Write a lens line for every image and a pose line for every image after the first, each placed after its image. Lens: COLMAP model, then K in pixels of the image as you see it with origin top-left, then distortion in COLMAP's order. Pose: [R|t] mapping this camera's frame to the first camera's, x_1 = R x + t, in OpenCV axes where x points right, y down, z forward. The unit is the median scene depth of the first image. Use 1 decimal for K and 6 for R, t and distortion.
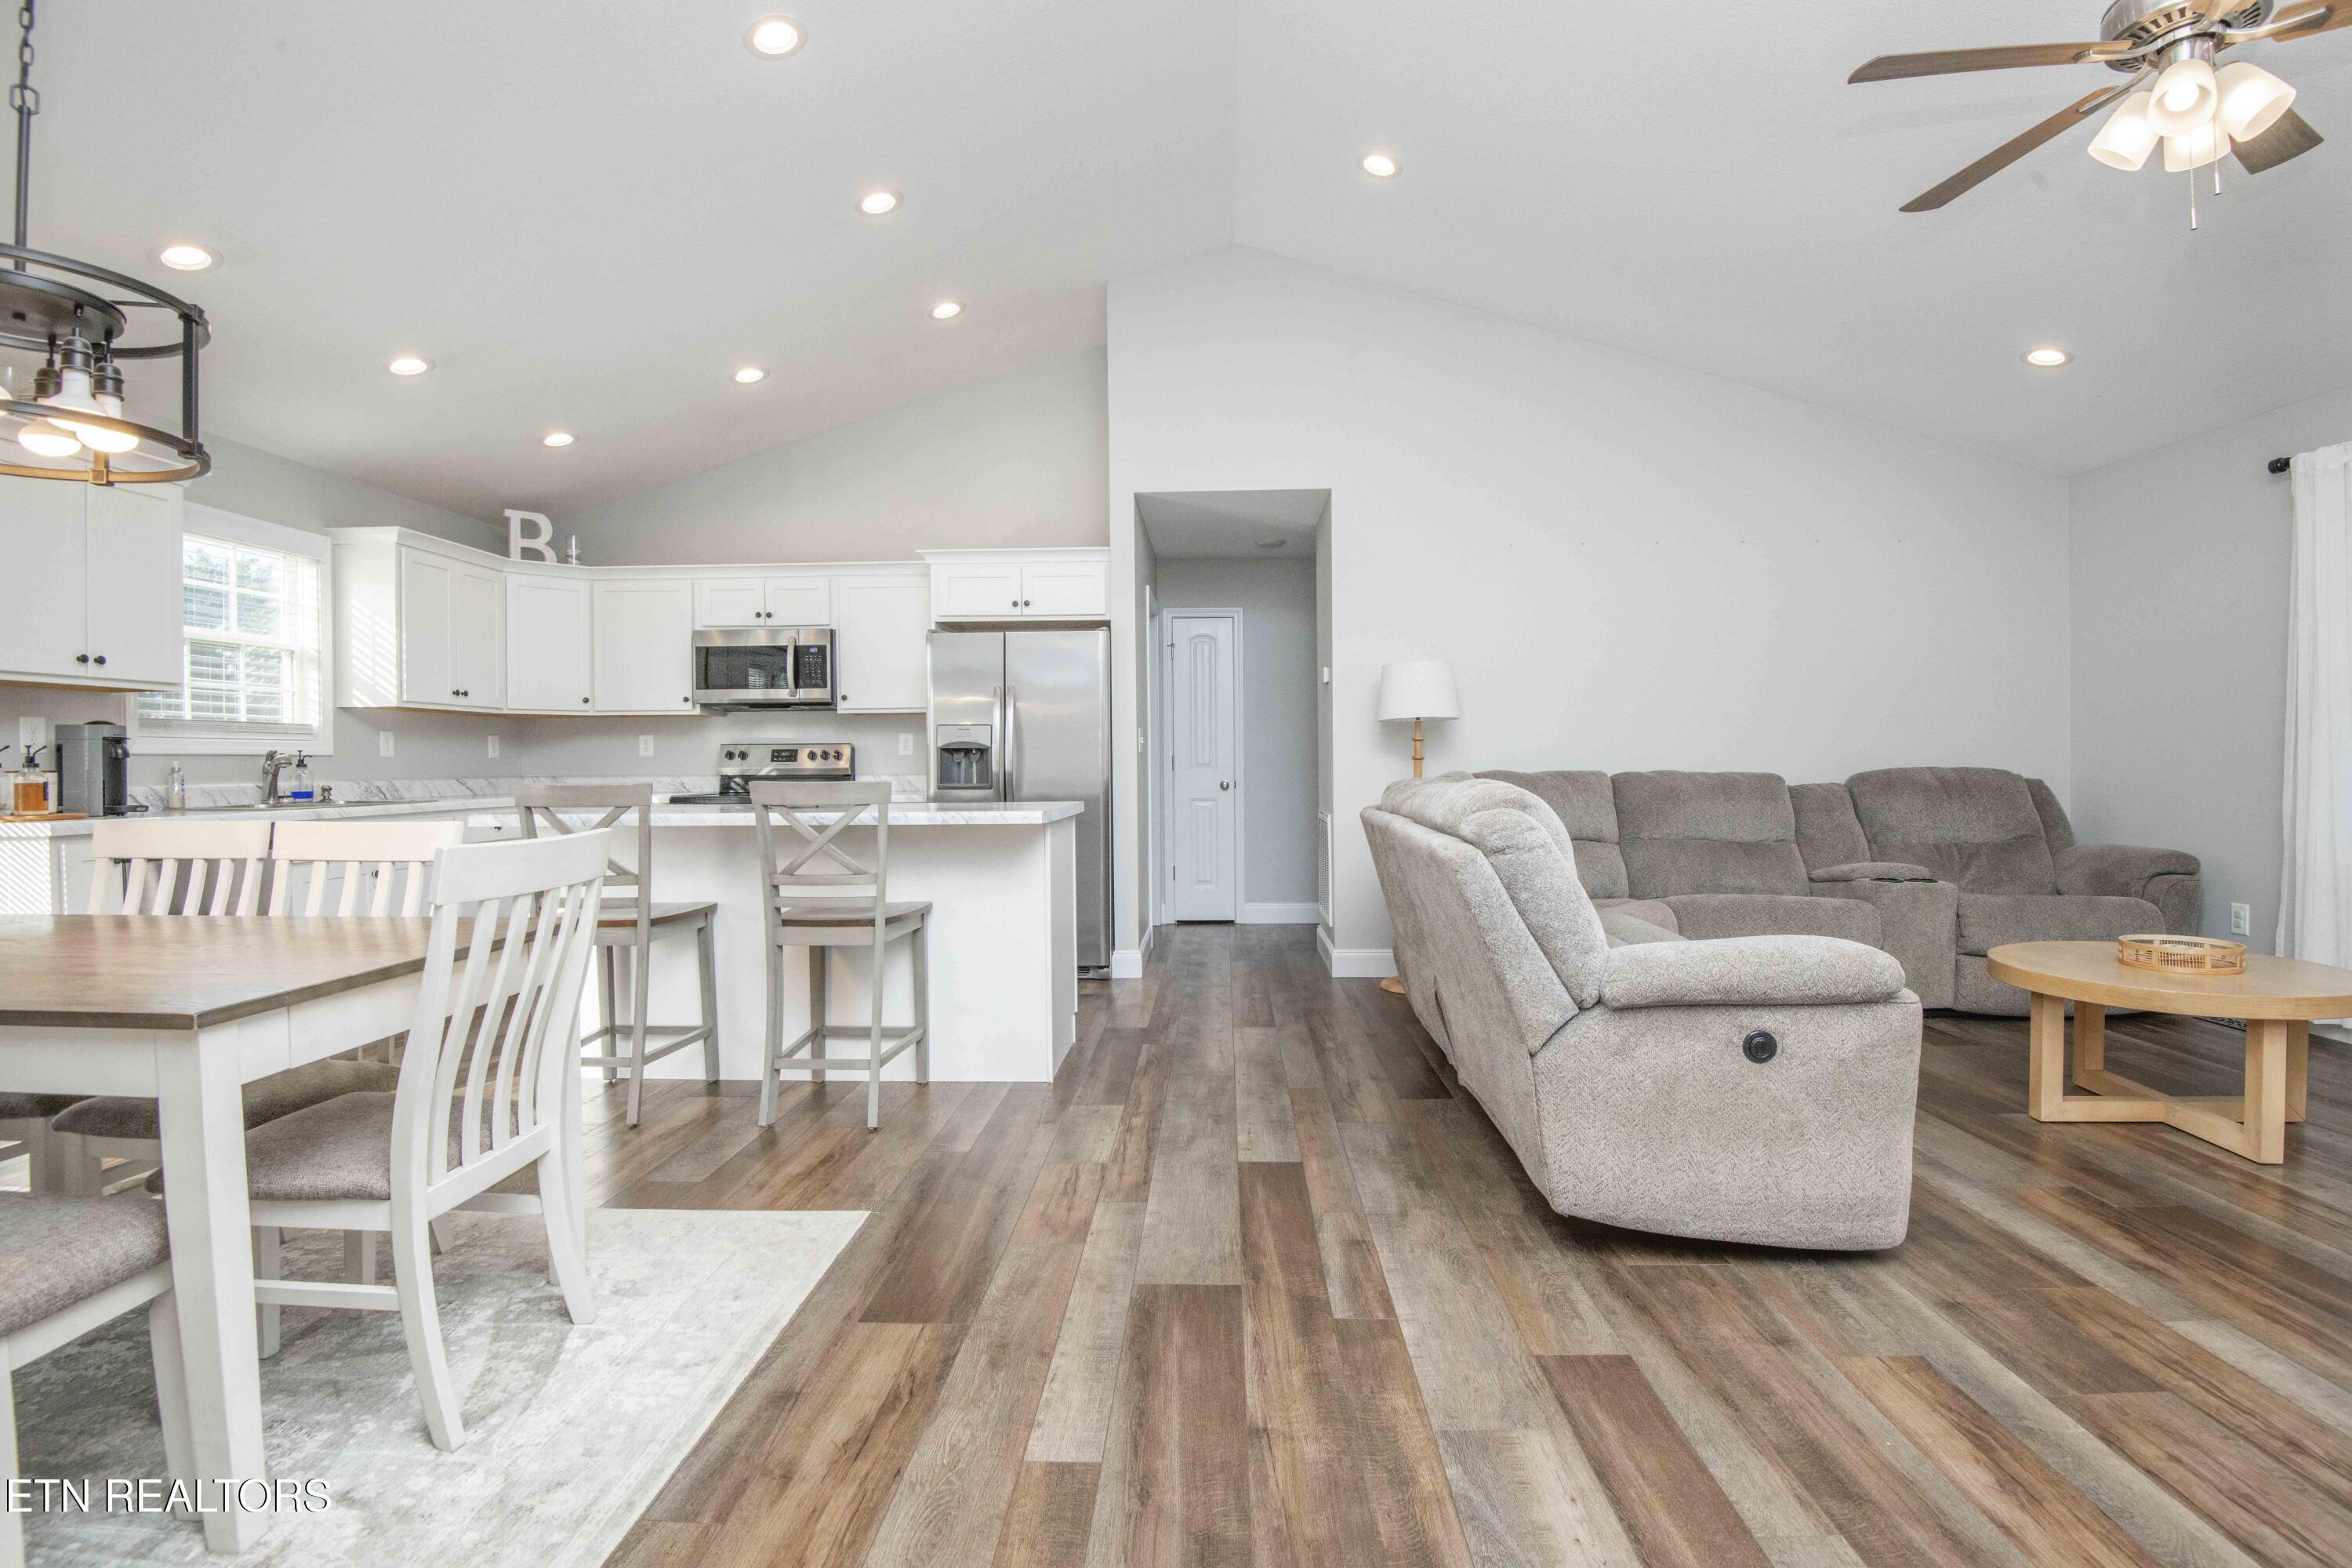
lens RADIAL K [[1087.6, 0, 1183.1], [0, 1087.6, 781.8], [0, 0, 1]] dist [-0.024446, -0.011901]
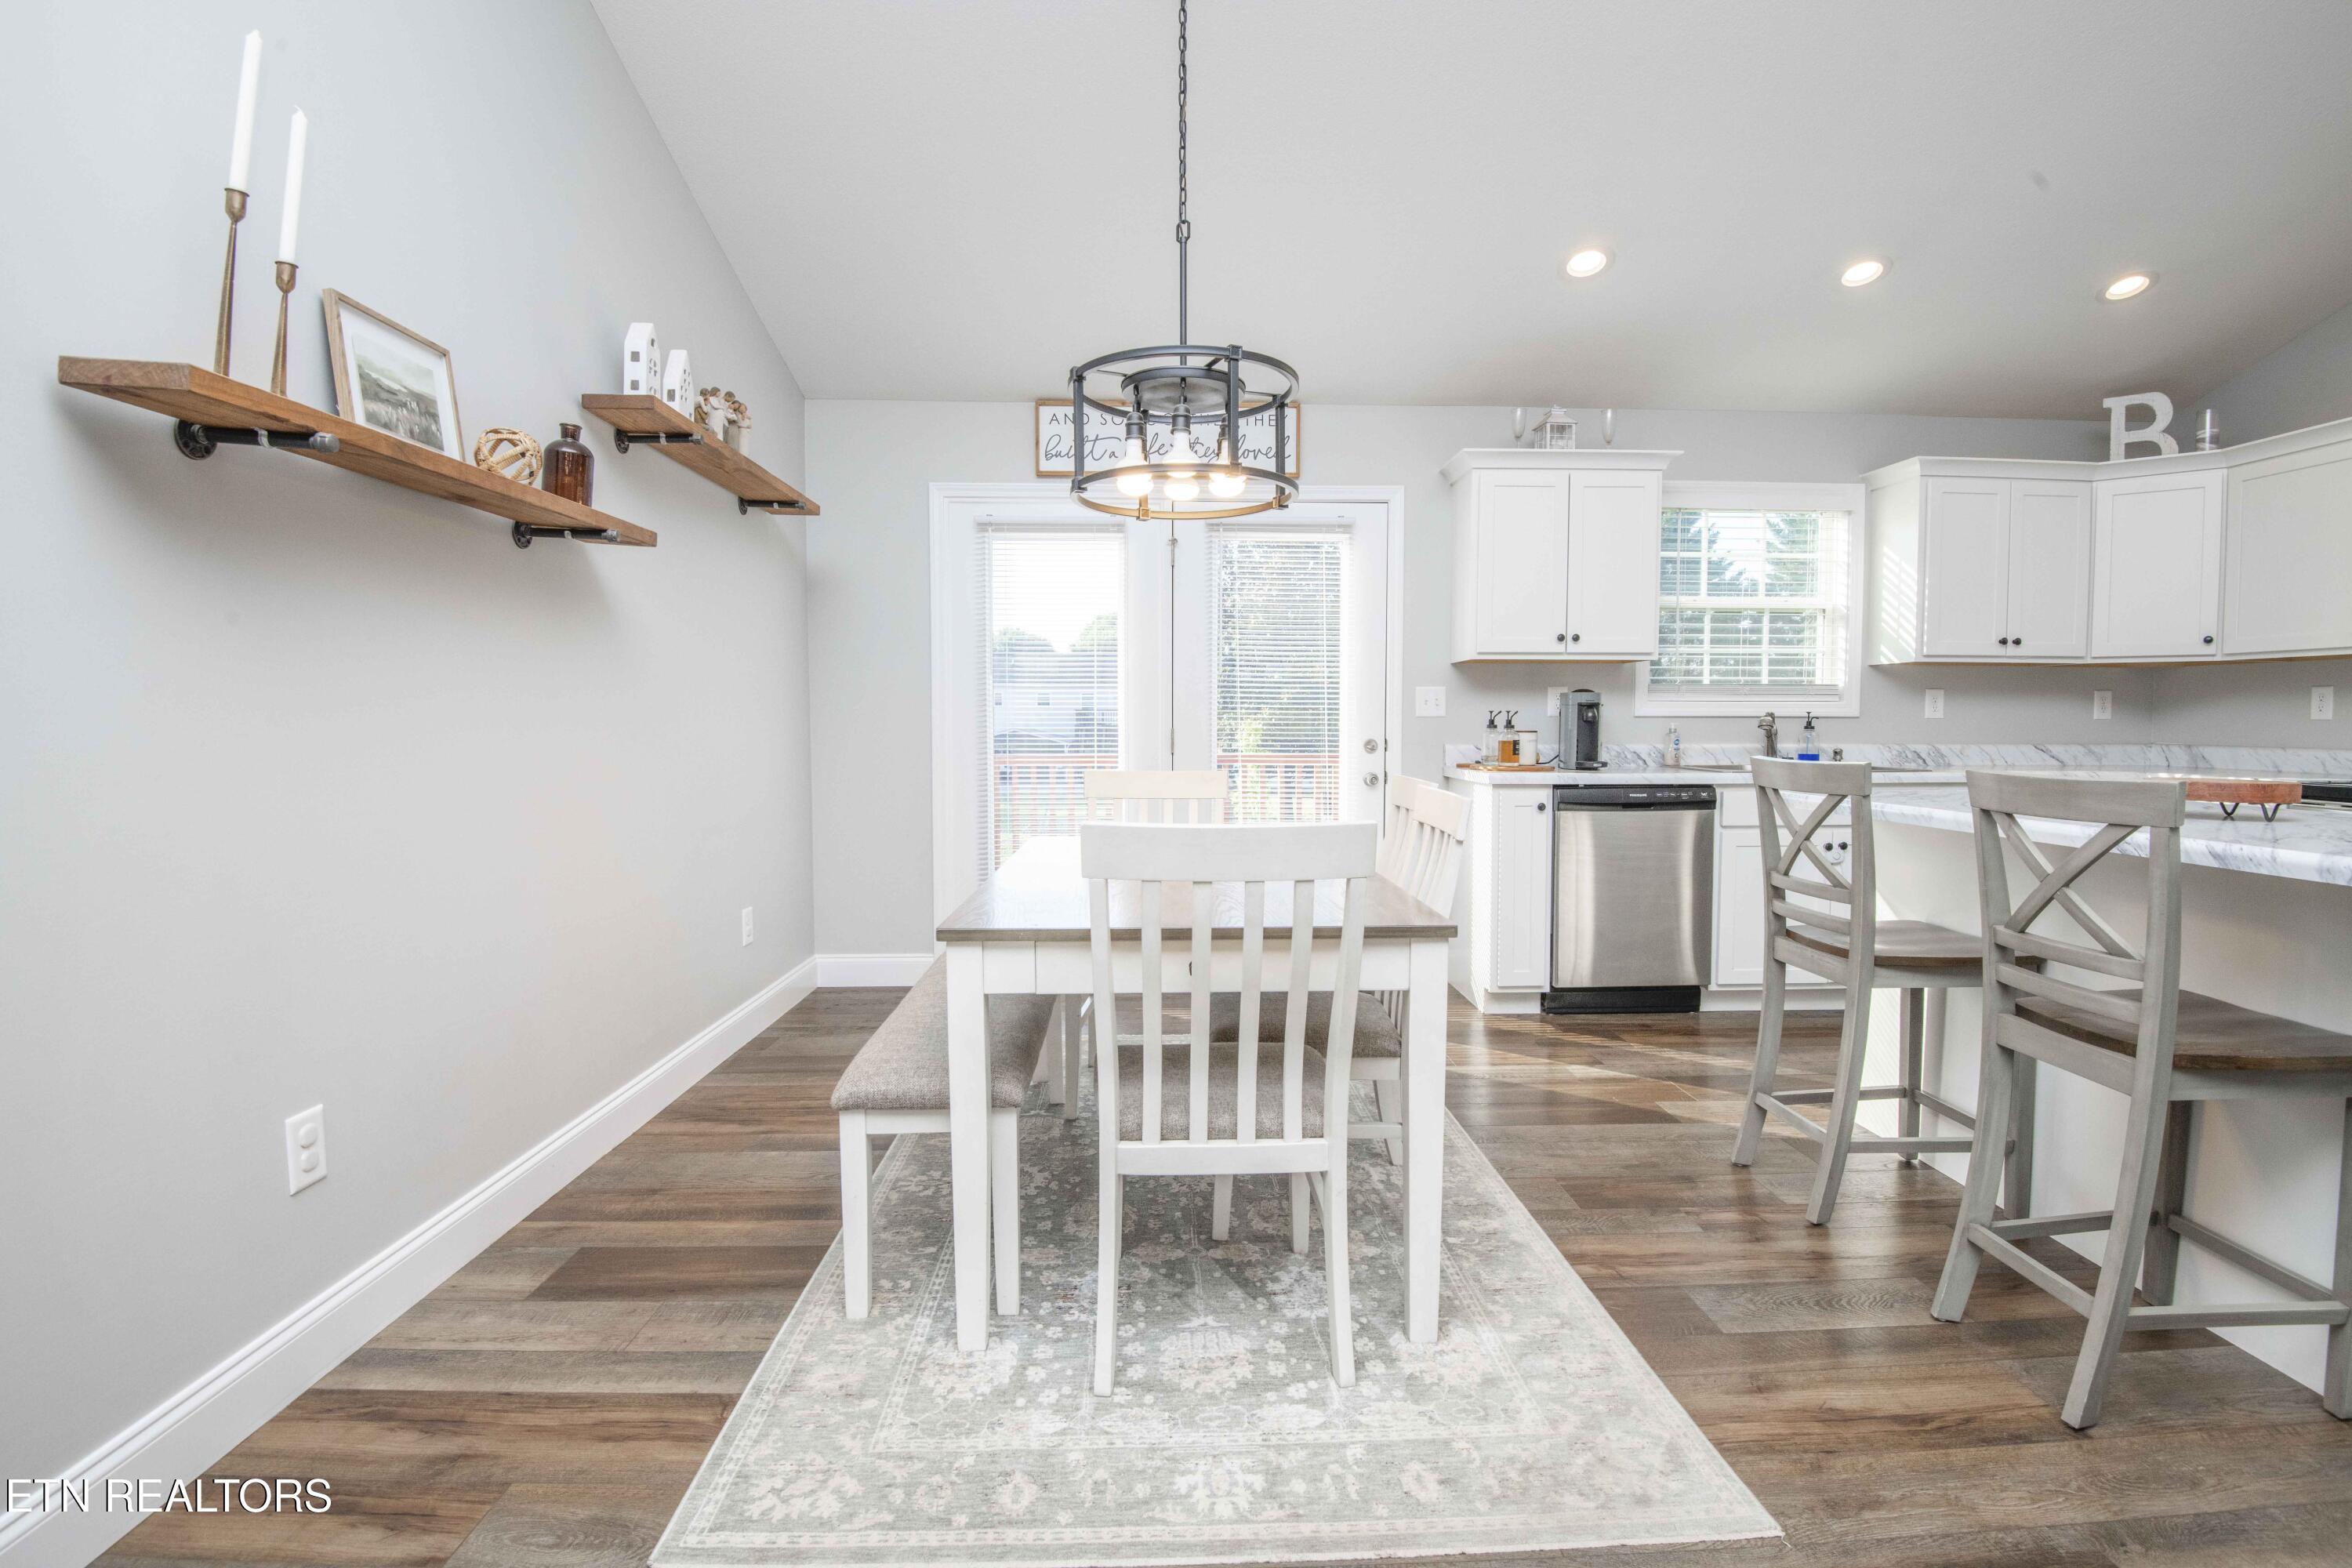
lens RADIAL K [[1087.6, 0, 1183.1], [0, 1087.6, 781.8], [0, 0, 1]] dist [-0.024446, -0.011901]
pose [[0.063298, 0.061092, -0.996123, 0.145017], [-0.018398, 0.998026, 0.060039, -0.016782], [0.997825, 0.014527, 0.064297, 0.422271]]
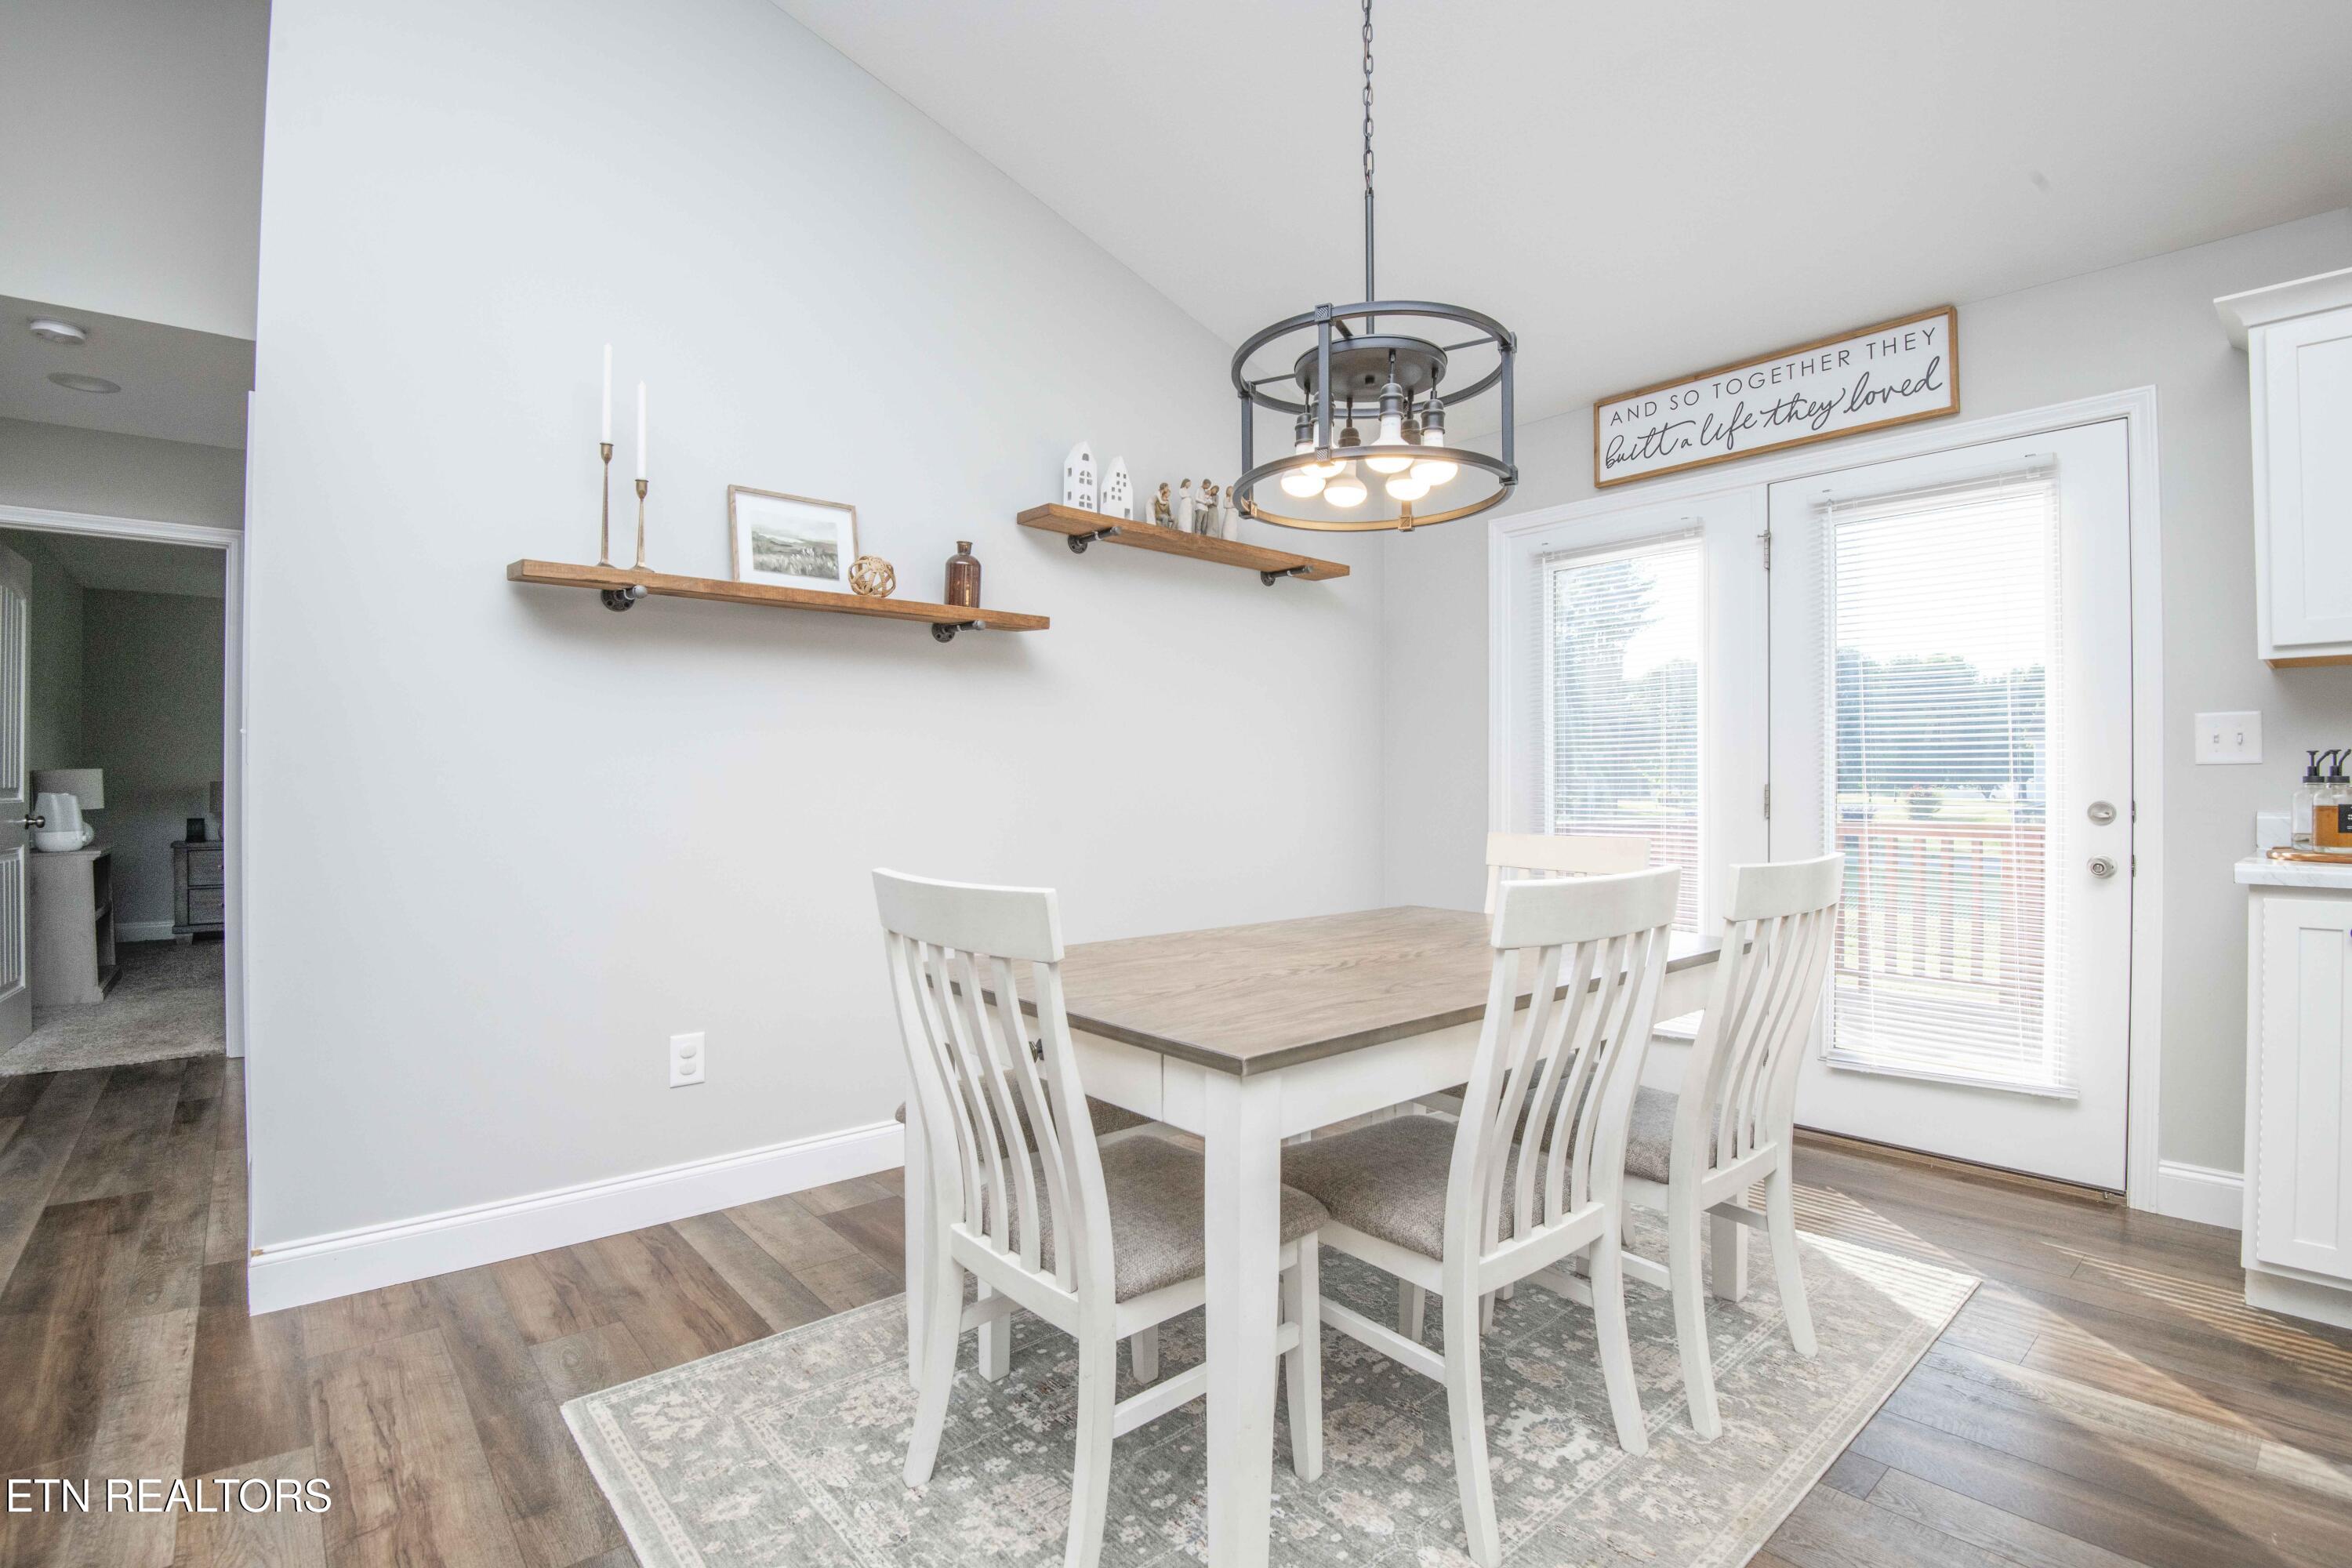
lens RADIAL K [[1079.8, 0, 1176.0], [0, 1079.8, 784.0], [0, 0, 1]] dist [-0.010269, -0.024476]
pose [[-0.734854, 0.005916, -0.678199, -0.085917], [-0.006105, 0.999864, 0.015337, -0.014542], [0.678198, 0.015411, -0.734718, 0.791695]]
